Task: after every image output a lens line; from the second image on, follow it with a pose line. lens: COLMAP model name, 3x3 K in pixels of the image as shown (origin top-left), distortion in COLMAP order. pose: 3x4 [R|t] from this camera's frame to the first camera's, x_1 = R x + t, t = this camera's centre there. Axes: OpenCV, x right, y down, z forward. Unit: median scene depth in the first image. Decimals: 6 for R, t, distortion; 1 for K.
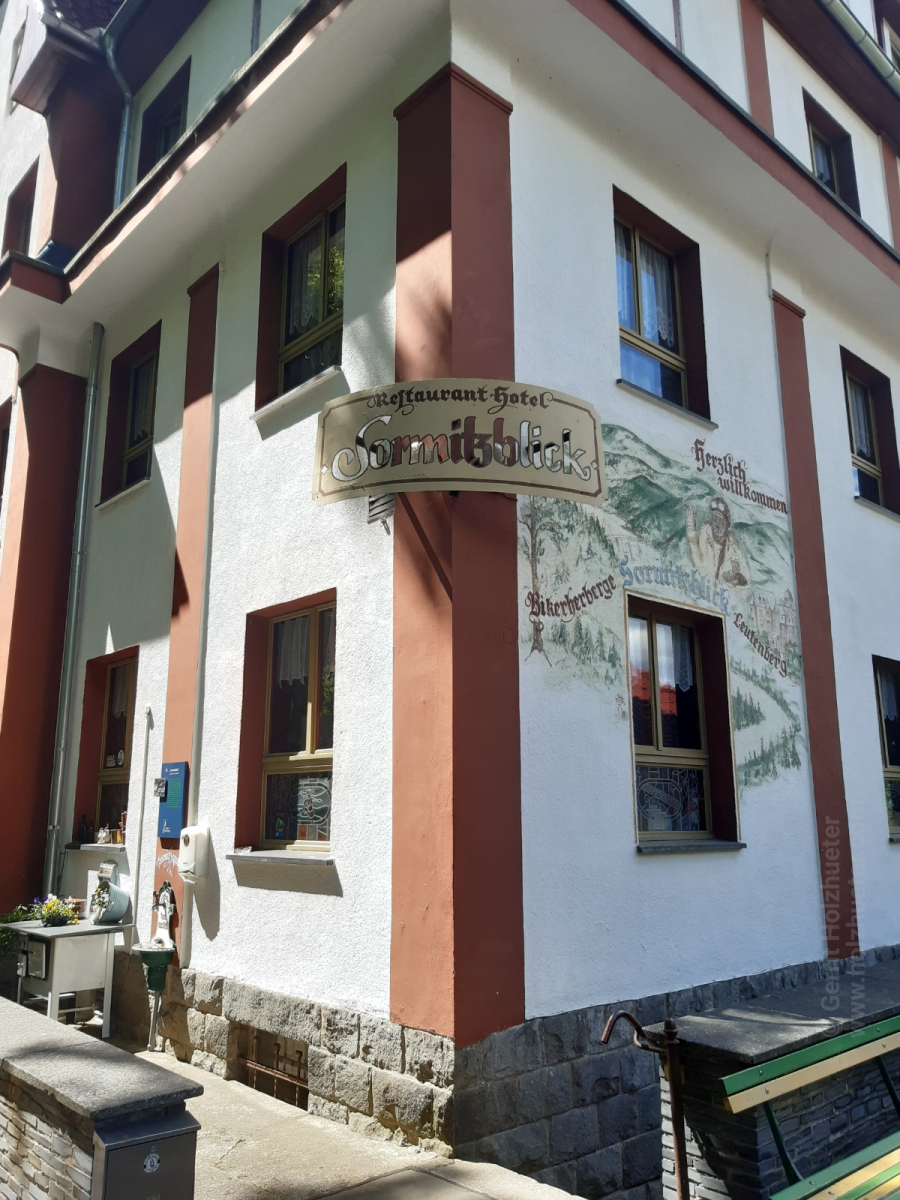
lens RADIAL K [[964.4, 0, 445.1], [0, 964.4, 605.9], [0, 0, 1]] dist [0.013292, -0.006242]
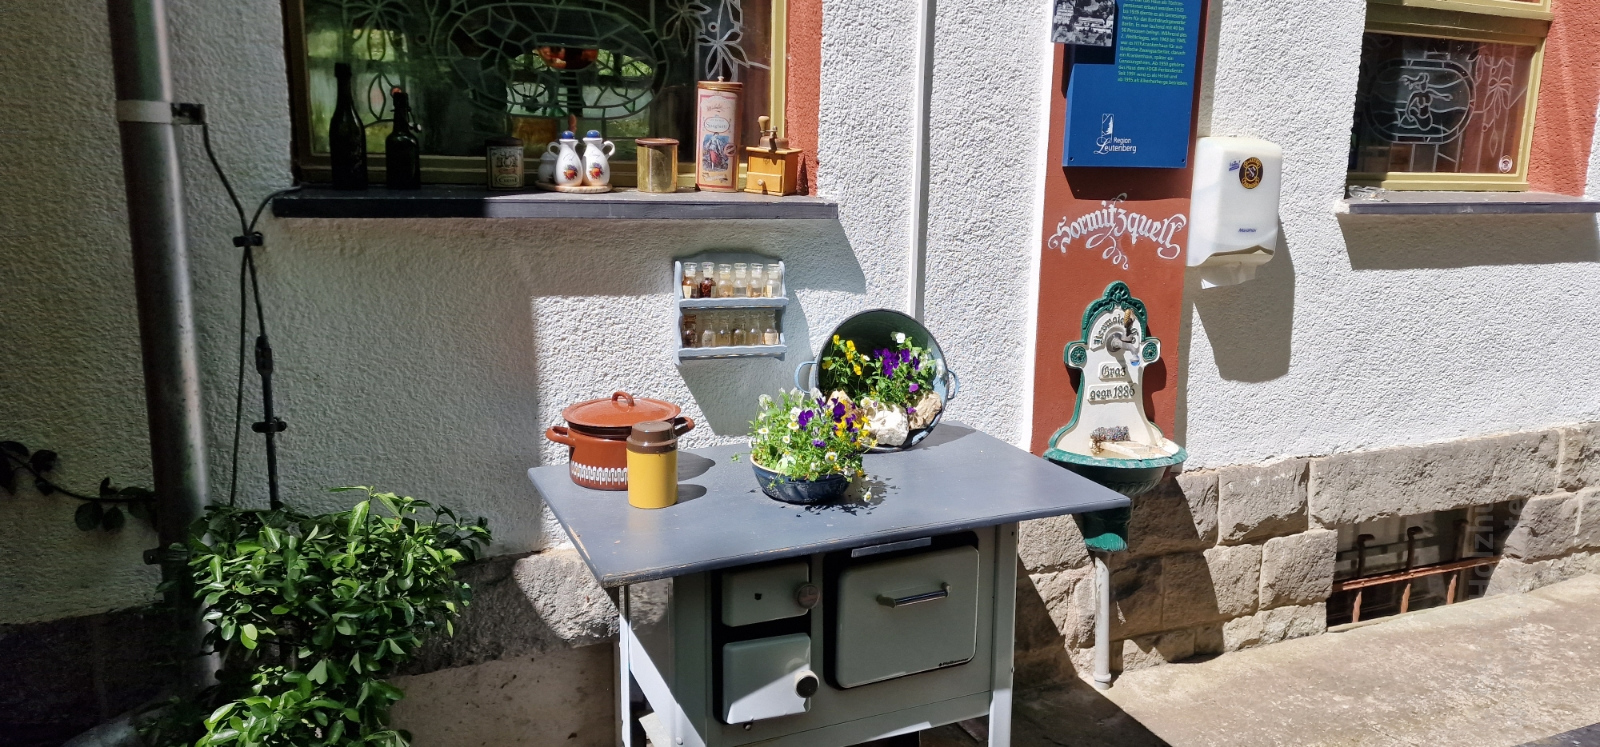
lens RADIAL K [[1074.2, 0, 797.0], [0, 1074.2, 363.5], [0, 0, 1]] dist [0.024229, -0.015948]
pose [[0.315585, -0.155168, 0.936125, -0.807598], [-0.206773, 0.951586, 0.227438, 0.275602], [-0.926095, -0.265342, 0.268221, 1.116754]]
